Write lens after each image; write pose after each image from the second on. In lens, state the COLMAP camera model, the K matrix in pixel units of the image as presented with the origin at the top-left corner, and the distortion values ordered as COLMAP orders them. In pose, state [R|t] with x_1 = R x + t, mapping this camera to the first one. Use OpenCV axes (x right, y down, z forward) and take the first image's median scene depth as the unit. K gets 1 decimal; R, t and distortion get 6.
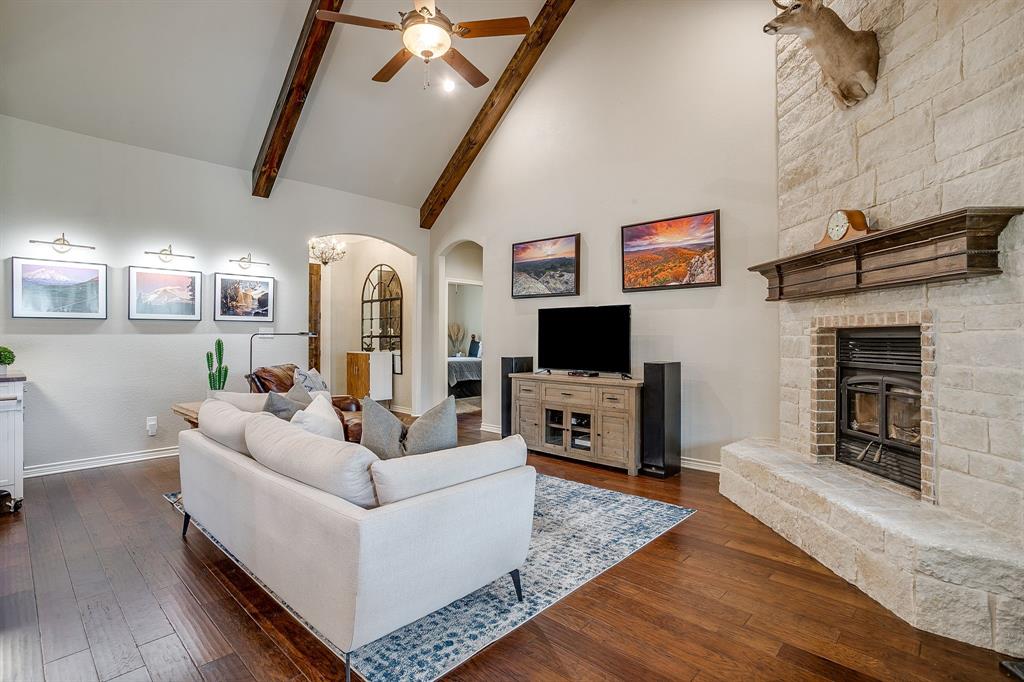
lens RADIAL K [[492.3, 0, 512.8], [0, 492.3, 333.7], [0, 0, 1]] dist [-0.024393, 0.011317]
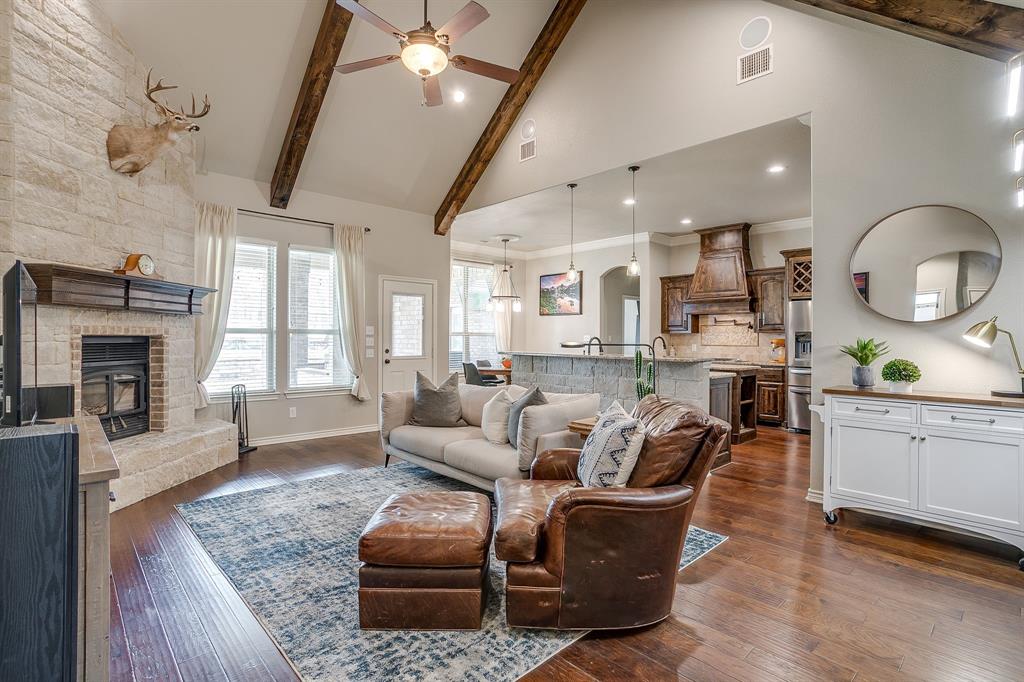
lens RADIAL K [[492.3, 0, 516.6], [0, 492.3, 340.1], [0, 0, 1]] dist [-0.024393, 0.011317]
pose [[-0.996855, -0.016629, 0.077484, -0.462669], [-0.016714, 0.999860, -0.000451, -0.016679], [-0.077465, -0.001745, -0.996994, 2.032767]]
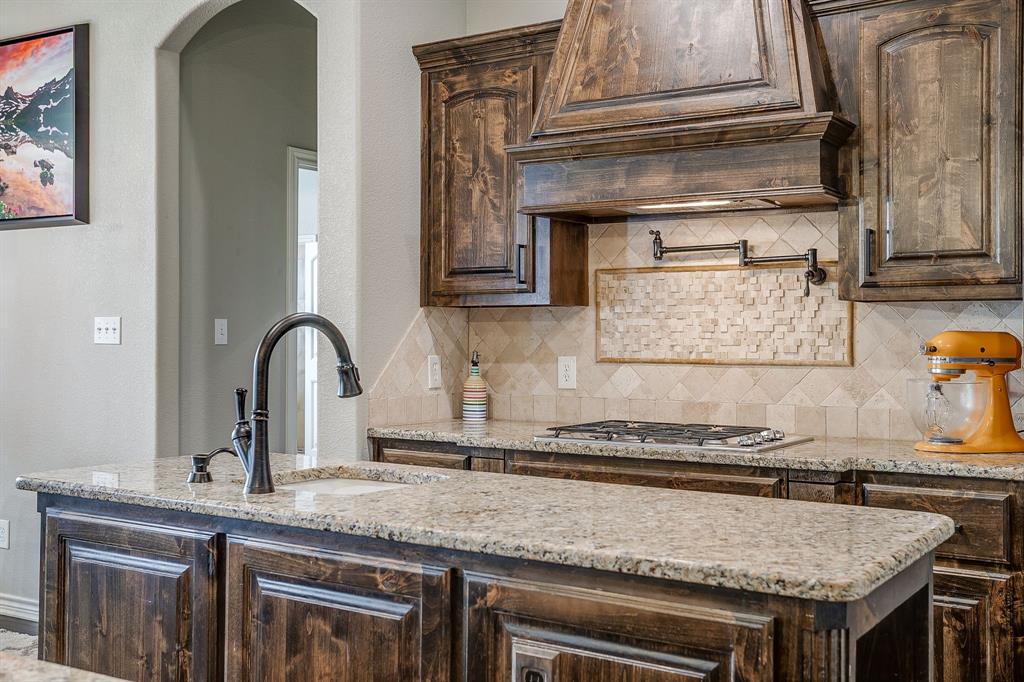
lens RADIAL K [[1112.5, 0, 488.2], [0, 1112.5, 319.6], [0, 0, 1]] dist [0.075146, 0.000000]
pose [[-0.988318, -0.016574, -0.151502, -0.902140], [-0.013613, 0.999696, -0.020564, -0.026273], [0.151796, -0.018261, -0.988243, 0.664511]]
